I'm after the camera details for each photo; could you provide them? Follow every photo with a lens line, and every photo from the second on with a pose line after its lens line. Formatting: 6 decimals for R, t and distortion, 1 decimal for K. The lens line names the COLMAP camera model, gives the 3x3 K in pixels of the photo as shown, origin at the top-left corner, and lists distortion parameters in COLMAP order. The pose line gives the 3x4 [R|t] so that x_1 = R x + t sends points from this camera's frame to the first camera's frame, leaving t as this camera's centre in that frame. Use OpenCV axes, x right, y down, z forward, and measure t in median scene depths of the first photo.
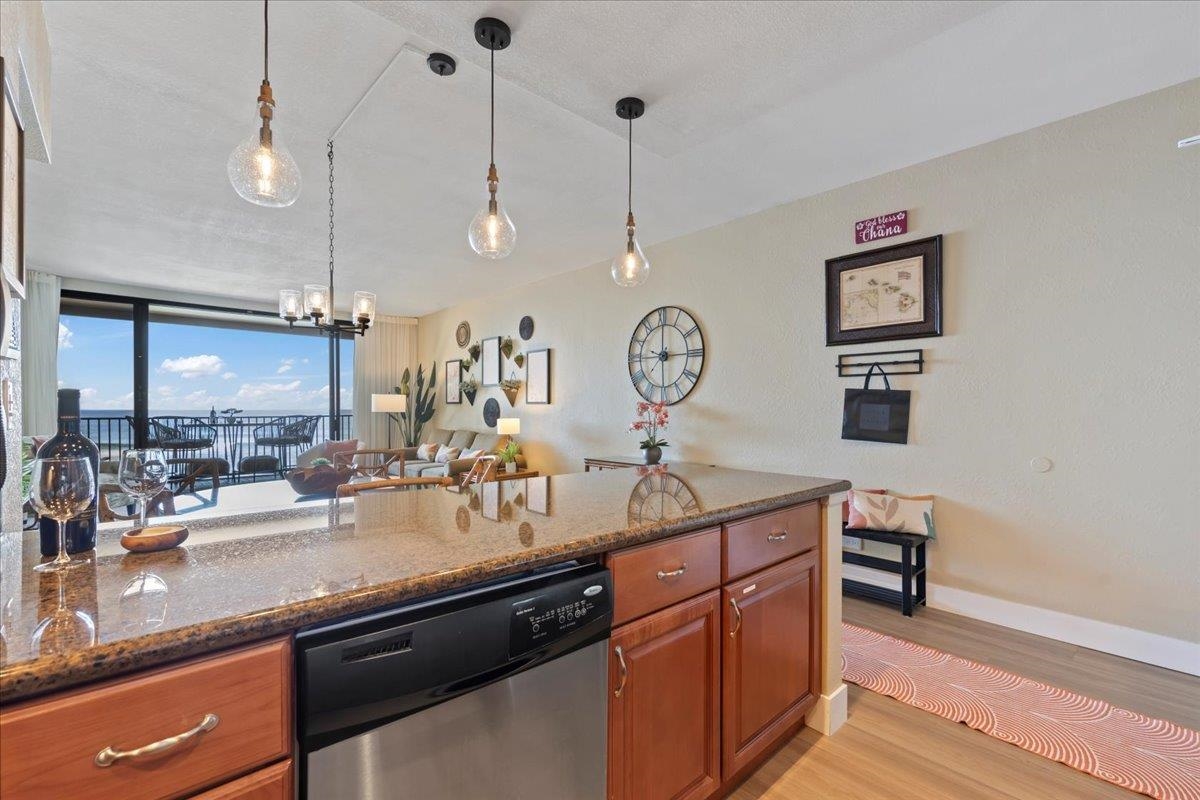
lens RADIAL K [[520.6, 0, 594.0], [0, 520.6, 412.1], [0, 0, 1]] dist [-0.001025, 0.000600]
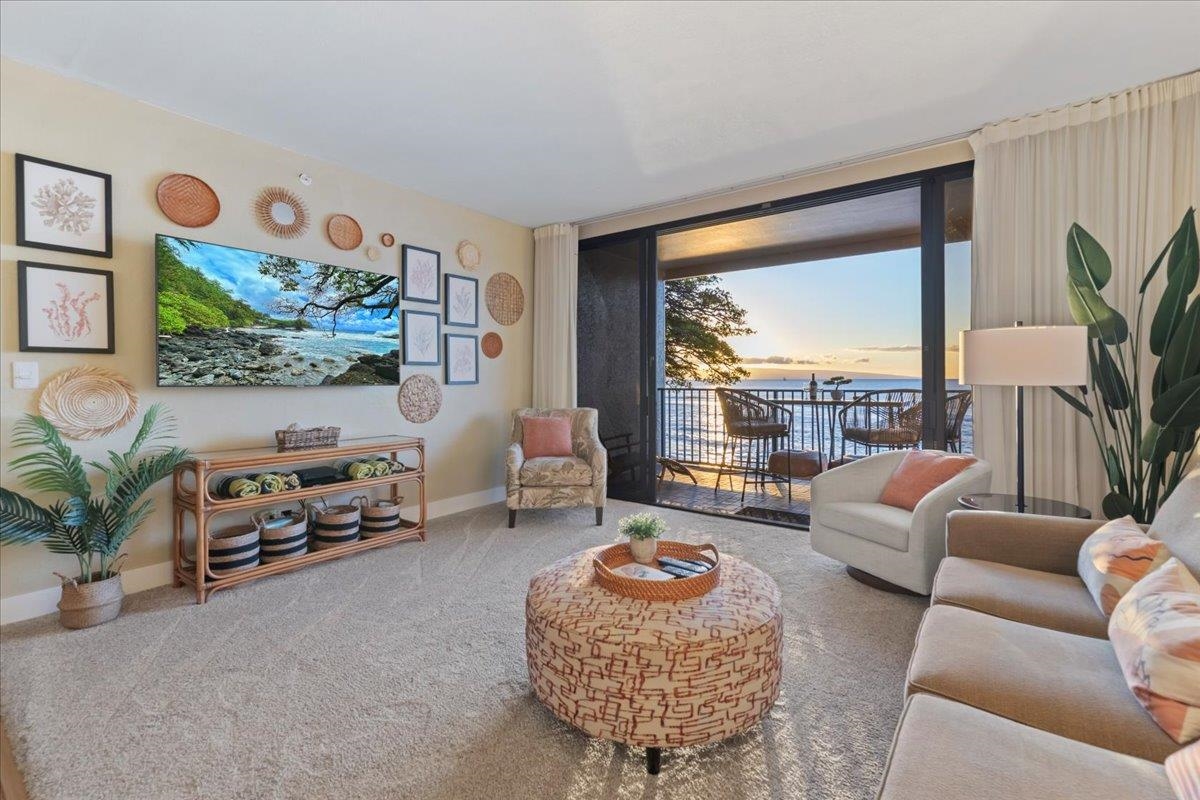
lens RADIAL K [[516.0, 0, 615.9], [0, 516.0, 386.8], [0, 0, 1]] dist [-0.004554, 0.001309]
pose [[0.194012, 0.008759, -0.980960, -0.161675], [0.000622, 0.999959, 0.009052, -0.001271], [0.980999, -0.002366, 0.193999, 0.781251]]
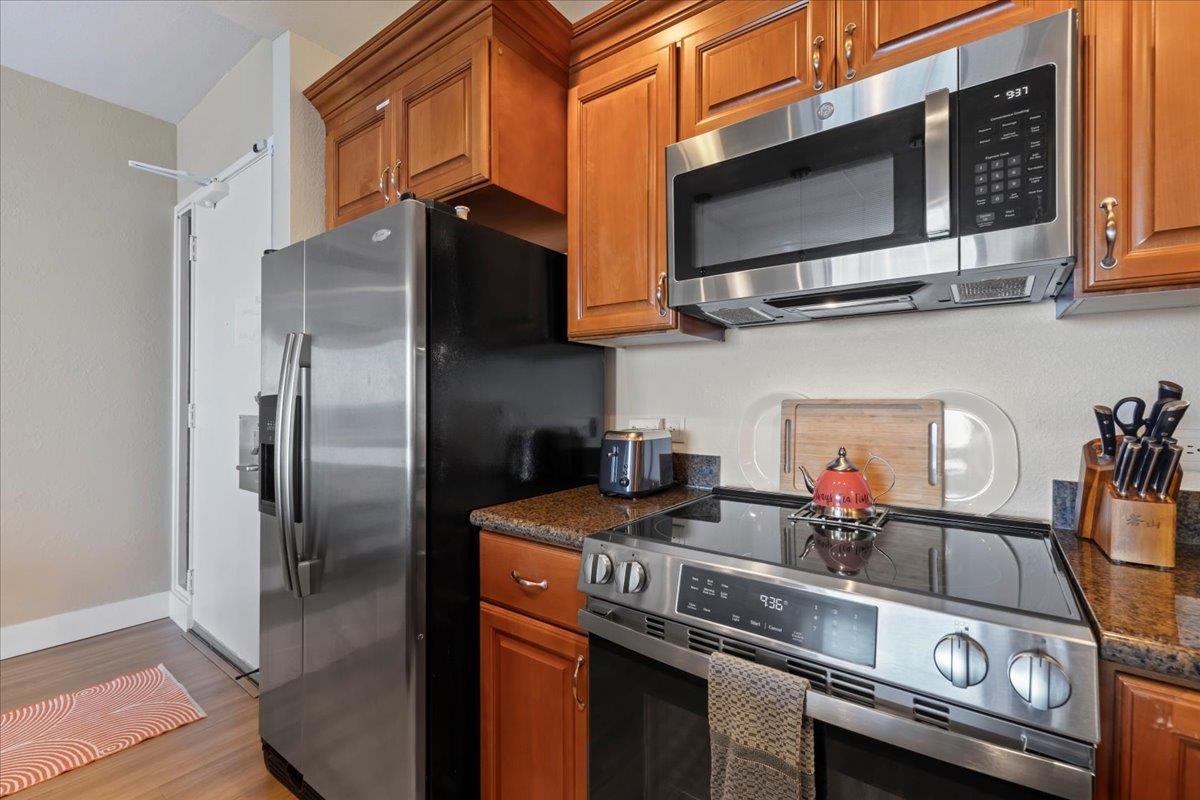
lens RADIAL K [[516.0, 0, 599.4], [0, 516.0, 399.3], [0, 0, 1]] dist [-0.004554, 0.001309]
pose [[-0.176746, -0.004854, 0.984244, -0.051818], [0.003511, 0.999978, 0.005562, -0.000923], [-0.984250, 0.004439, -0.176725, 0.058055]]
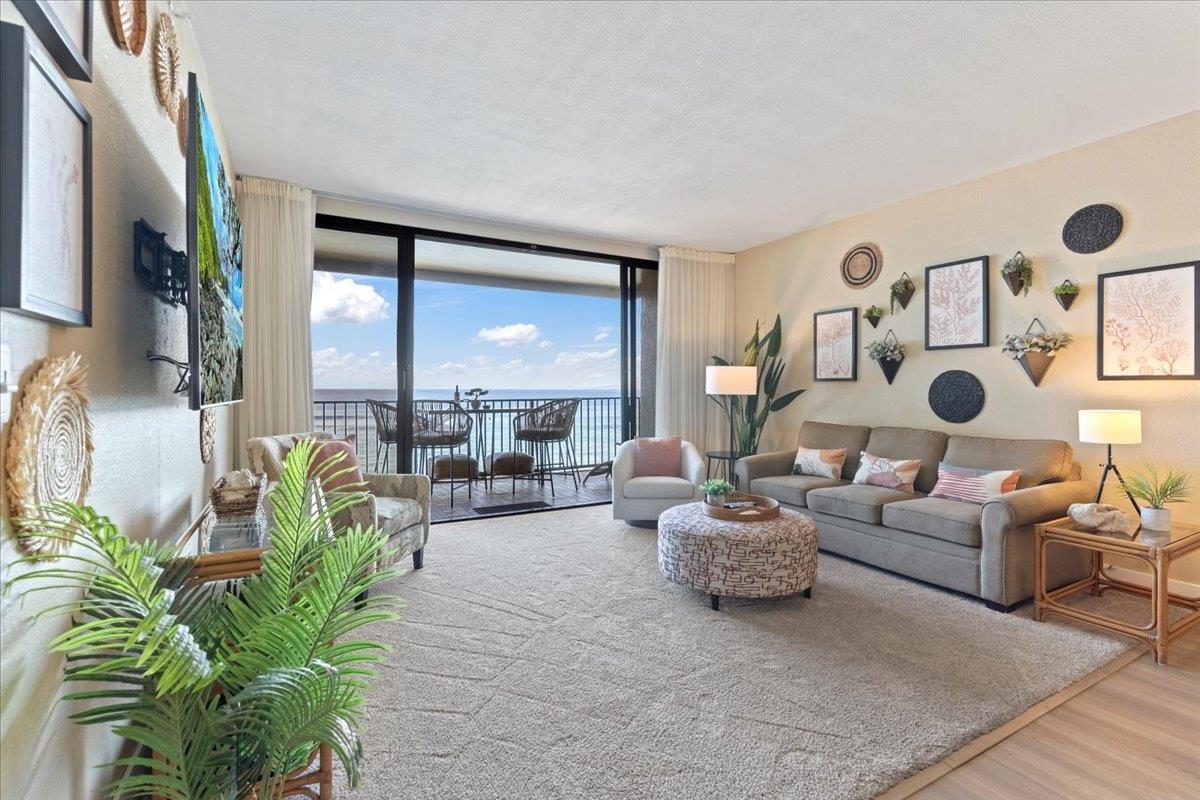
lens RADIAL K [[552.5, 0, 597.7], [0, 552.5, 388.2], [0, 0, 1]] dist [-0.012245, -0.000175]
pose [[0.972775, -0.001775, -0.231743, -0.444688], [0.000431, 0.999983, -0.005849, -0.003617], [0.231750, 0.005590, 0.972759, 0.347092]]
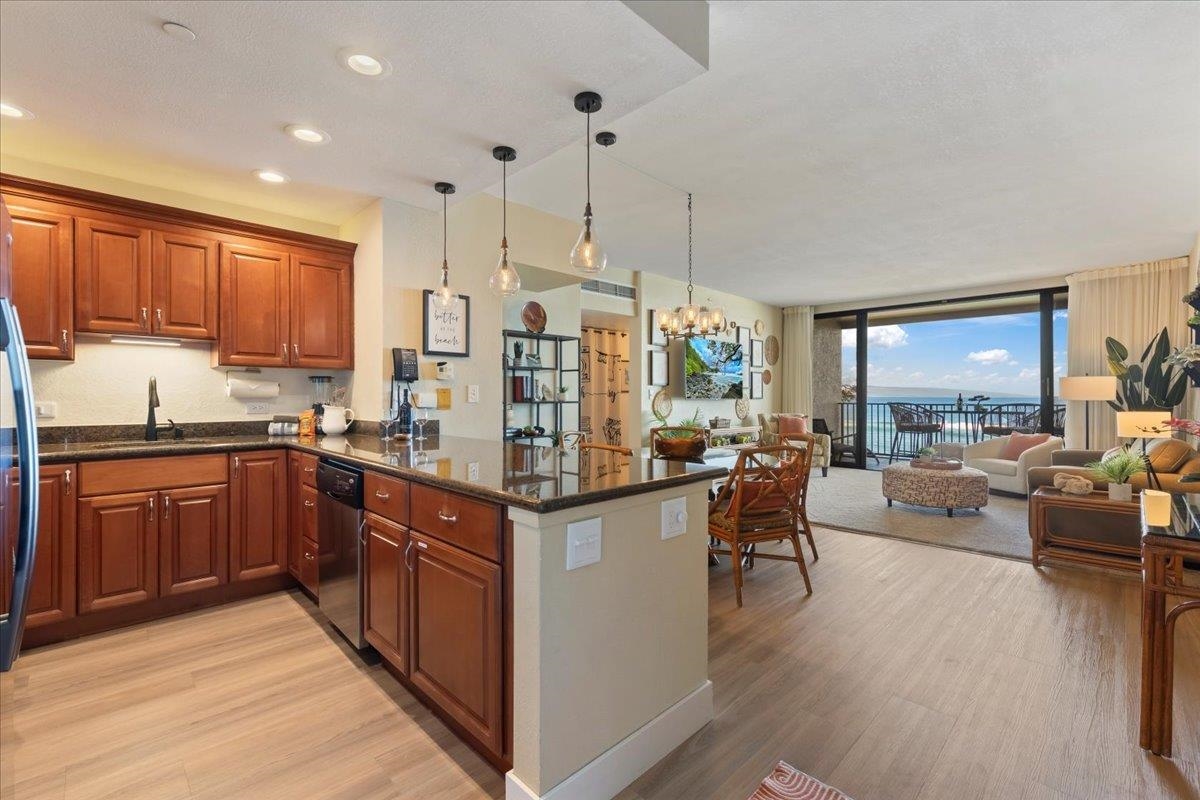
lens RADIAL K [[516.0, 0, 604.6], [0, 516.0, 399.7], [0, 0, 1]] dist [-0.004554, 0.001309]
pose [[0.038161, 0.002307, -0.999269, 0.341286], [-0.004064, 0.999989, 0.002154, 0.001888], [0.999263, 0.003979, 0.038170, 0.315077]]
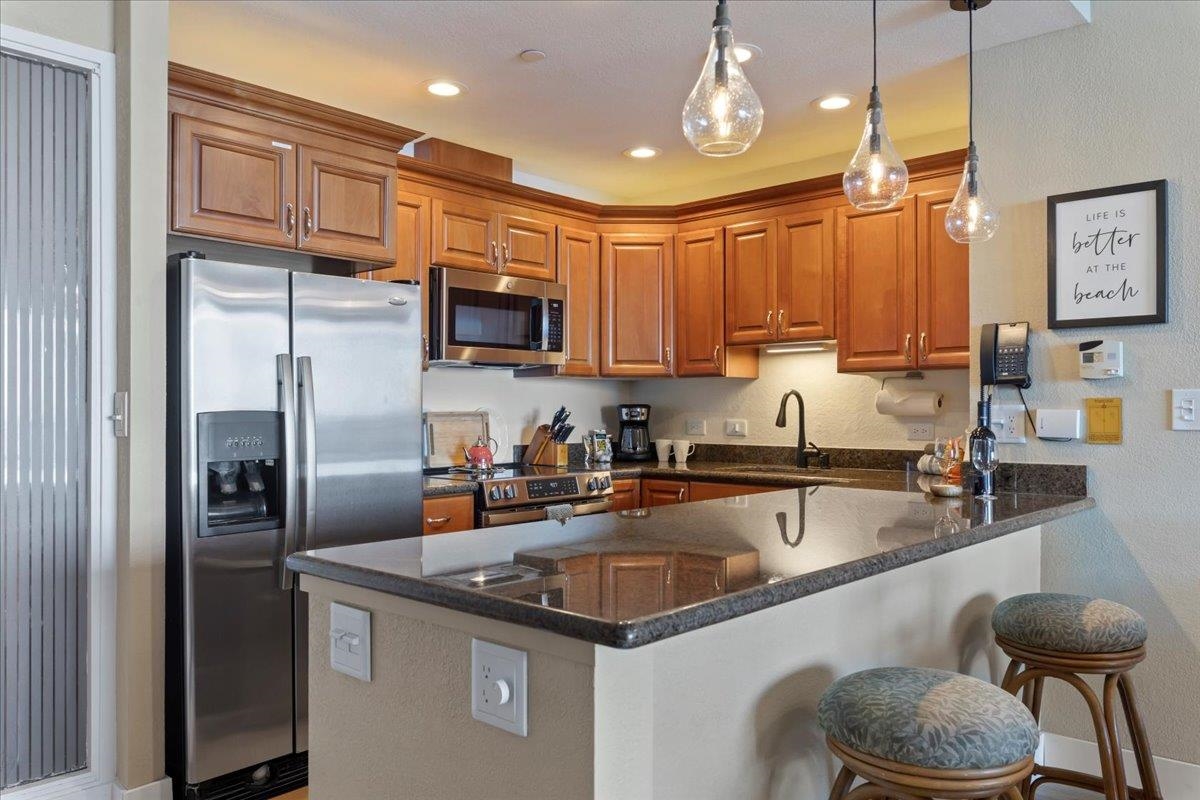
lens RADIAL K [[898.7, 0, 607.9], [0, 898.7, 403.1], [0, 0, 1]] dist [0.010807, -0.000788]
pose [[-0.995872, -0.002551, -0.090733, 0.074350], [-0.002153, 0.999988, -0.004486, -0.003054], [0.090744, -0.004272, -0.995865, 0.573460]]
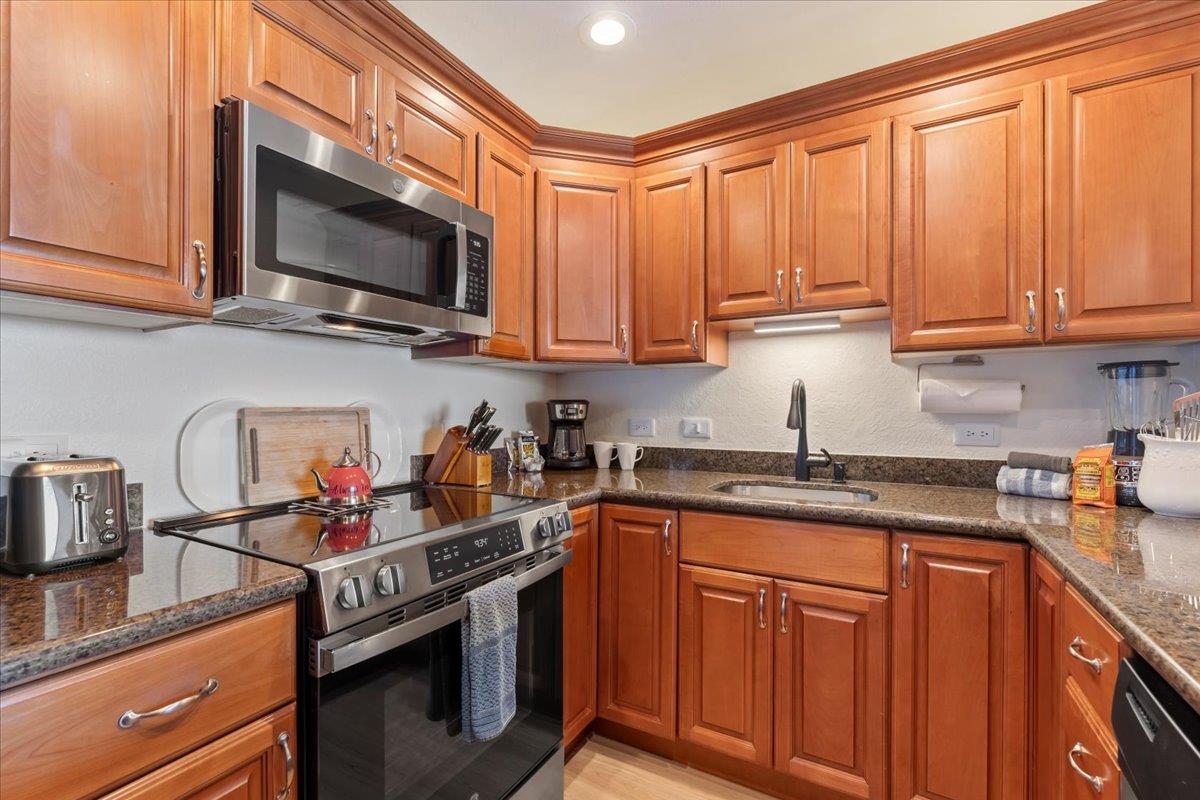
lens RADIAL K [[520.6, 0, 601.3], [0, 520.6, 408.3], [0, 0, 1]] dist [-0.001025, 0.000600]
pose [[-0.952656, -0.003969, -0.304023, 0.071728], [-0.004336, 0.999990, 0.000531, 0.000269], [0.304018, 0.001824, -0.952665, 0.179521]]
